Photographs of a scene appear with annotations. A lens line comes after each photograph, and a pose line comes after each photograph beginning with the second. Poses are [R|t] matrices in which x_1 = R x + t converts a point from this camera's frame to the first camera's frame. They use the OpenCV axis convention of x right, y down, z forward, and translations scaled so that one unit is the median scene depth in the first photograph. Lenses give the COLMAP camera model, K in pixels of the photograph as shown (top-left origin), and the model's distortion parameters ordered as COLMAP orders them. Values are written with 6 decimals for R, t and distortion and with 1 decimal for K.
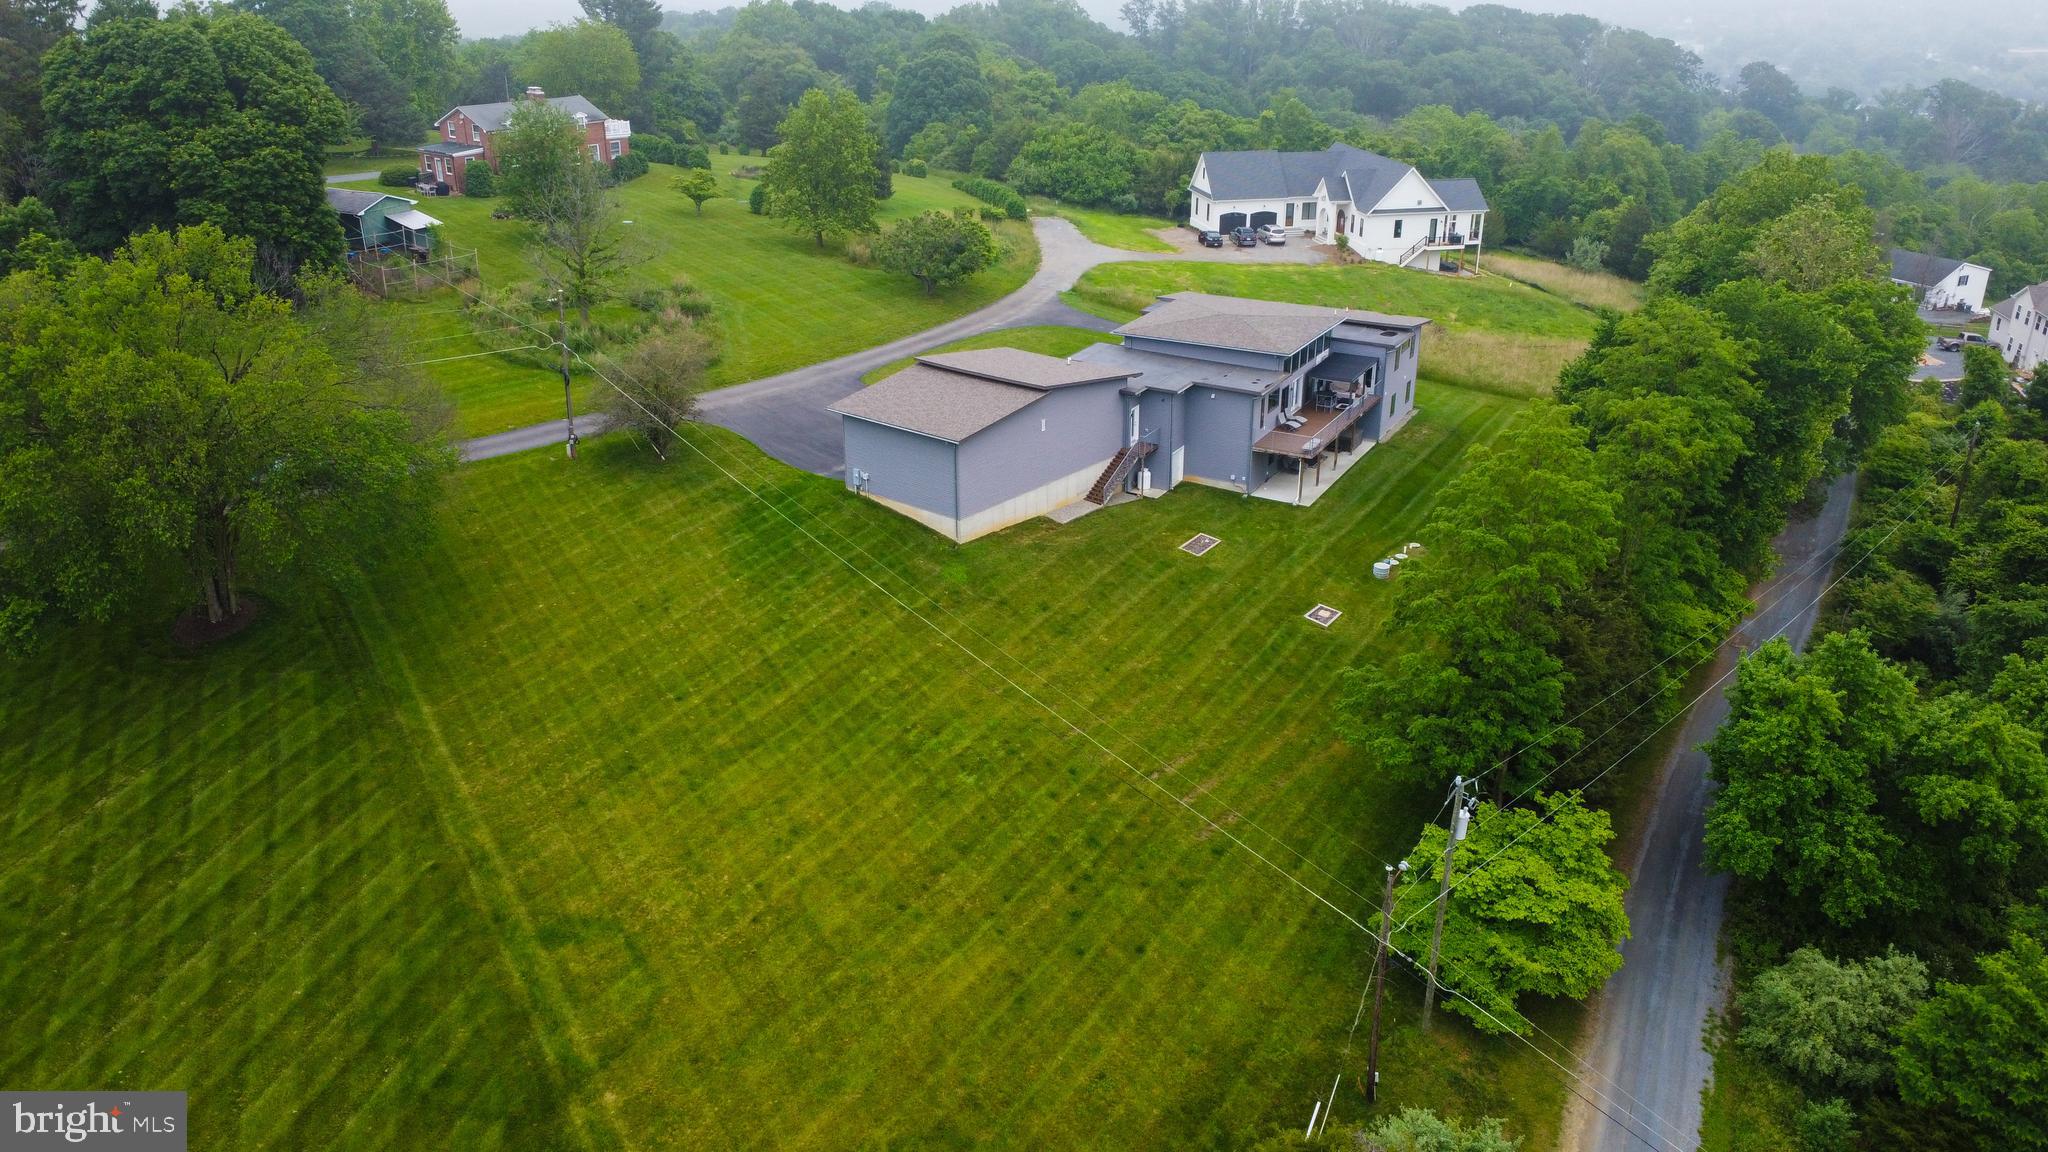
lens RADIAL K [[1551.9, 0, 1024.0], [0, 1551.9, 576.0], [0, 0, 1]] dist [0.002834, 0.001966]
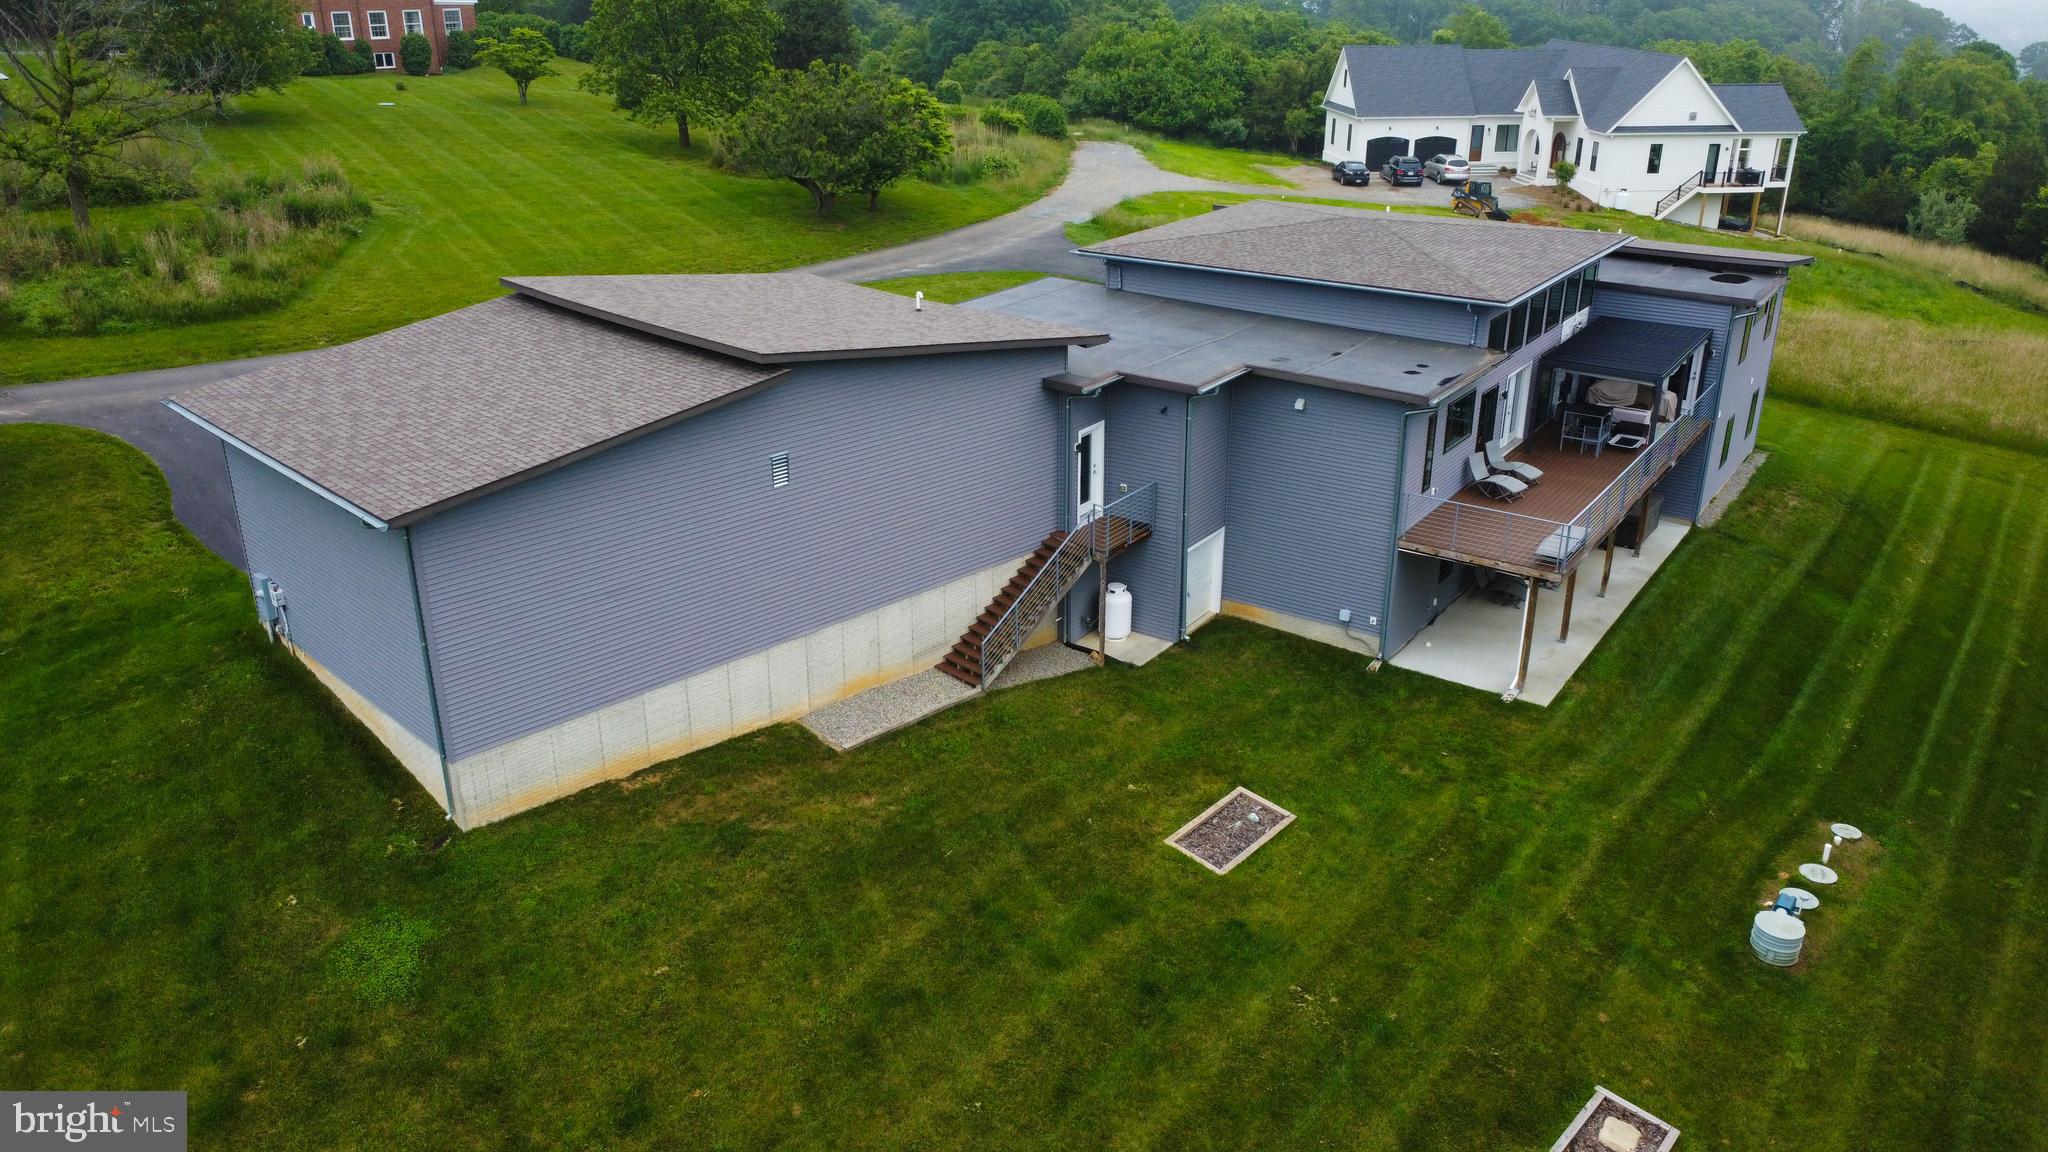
lens RADIAL K [[1551.9, 0, 1024.0], [0, 1551.9, 576.0], [0, 0, 1]] dist [0.002834, 0.001966]
pose [[0.994855, 0.040187, -0.092993, 0.075598], [-0.041346, 0.999089, -0.010569, -0.055133], [0.092484, 0.014359, 0.995611, 0.506466]]
